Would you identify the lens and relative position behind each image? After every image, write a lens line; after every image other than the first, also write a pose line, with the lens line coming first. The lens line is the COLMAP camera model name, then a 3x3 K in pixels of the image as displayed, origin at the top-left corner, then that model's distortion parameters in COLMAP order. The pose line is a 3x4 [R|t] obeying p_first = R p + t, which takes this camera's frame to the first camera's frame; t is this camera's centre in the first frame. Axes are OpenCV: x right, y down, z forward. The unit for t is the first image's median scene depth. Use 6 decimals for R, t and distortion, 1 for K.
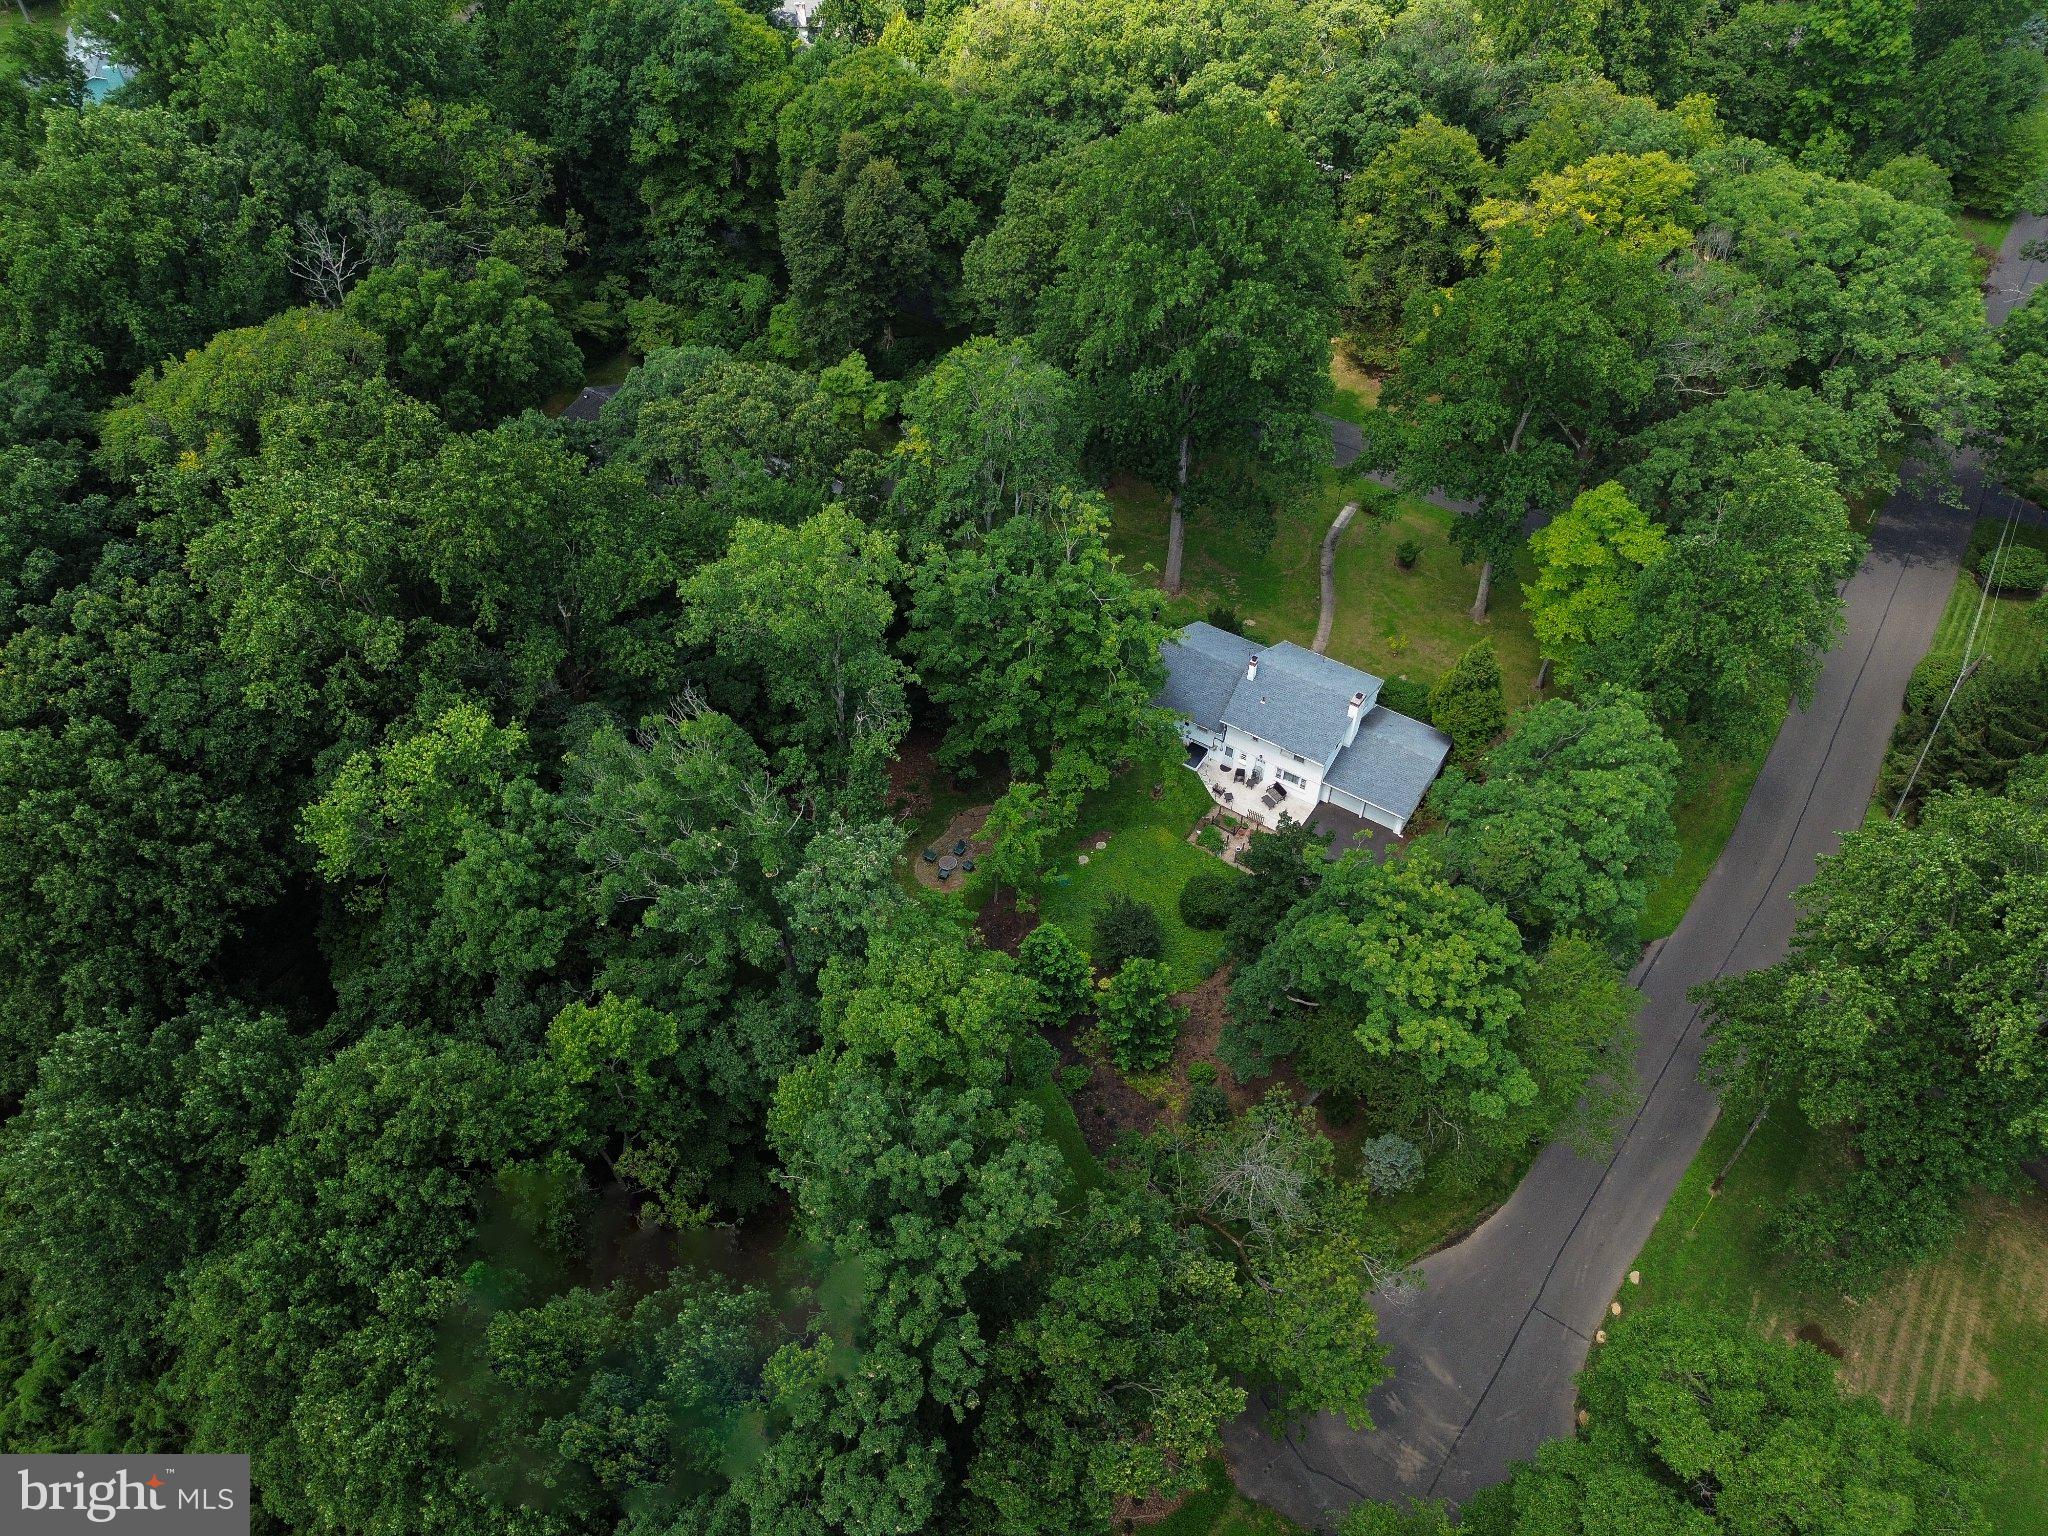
lens RADIAL K [[1426.5, 0, 1026.0], [0, 1426.5, 756.5], [0, 0, 1]] dist [0.055656, -0.044174]
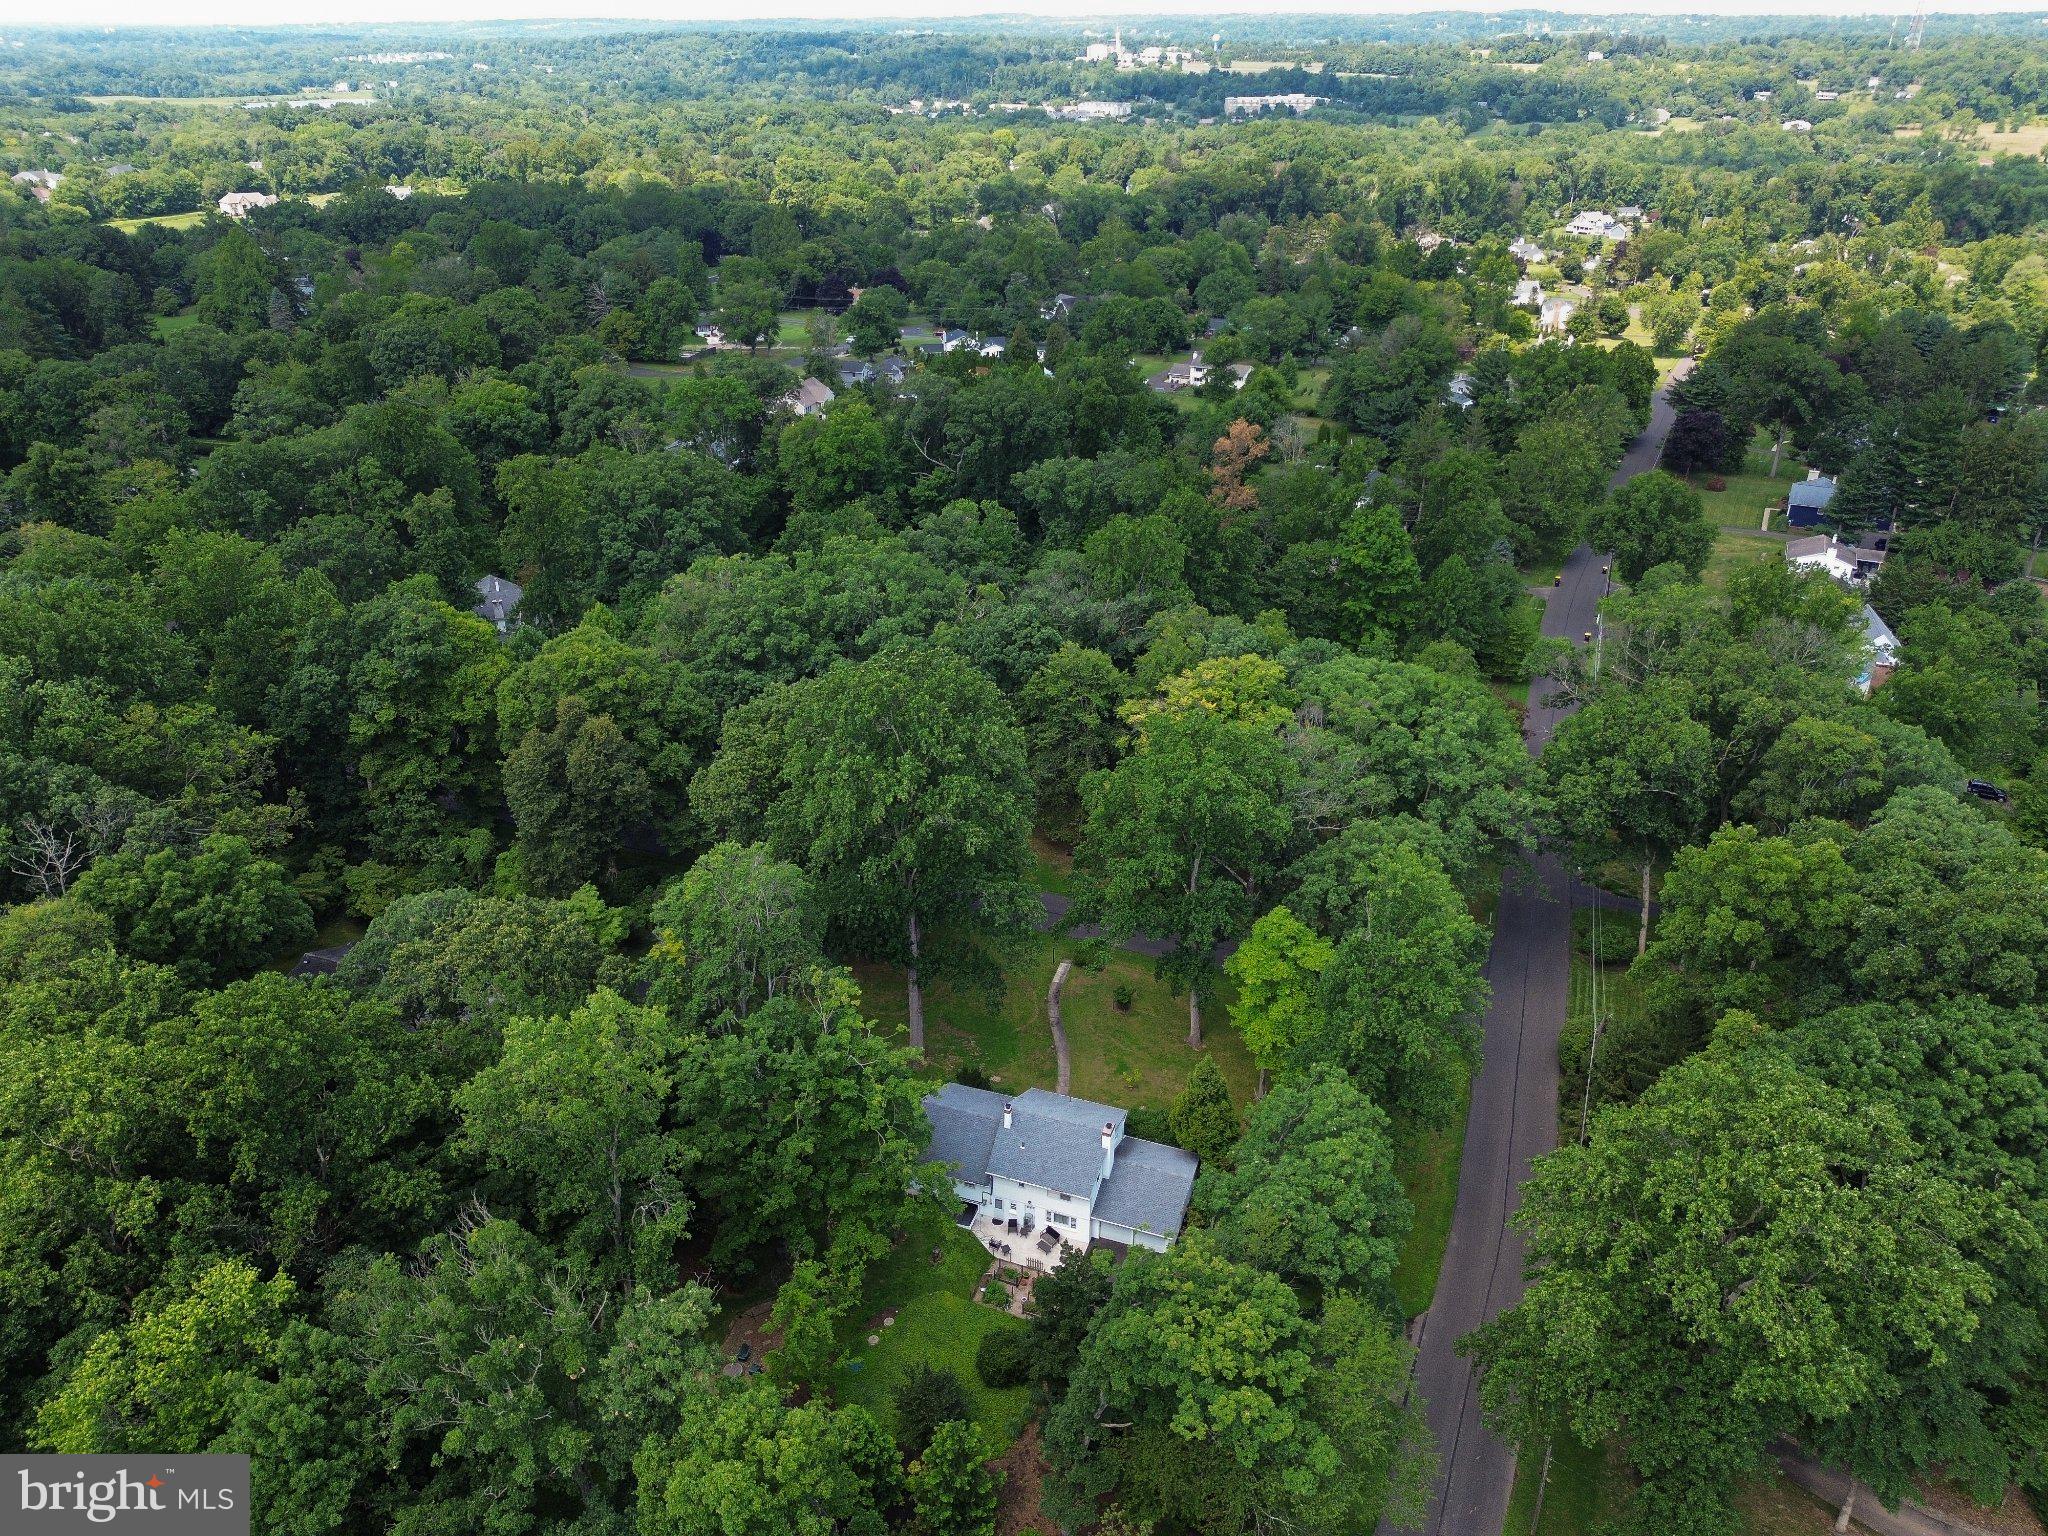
lens RADIAL K [[1426.5, 0, 1024.9], [0, 1426.5, 758.2], [0, 0, 1]] dist [0.055656, -0.044174]
pose [[0.970820, -0.100898, 0.217551, -0.037148], [0.170296, 0.928782, -0.329186, 0.048637], [-0.168844, 0.356629, 0.918862, -0.082061]]
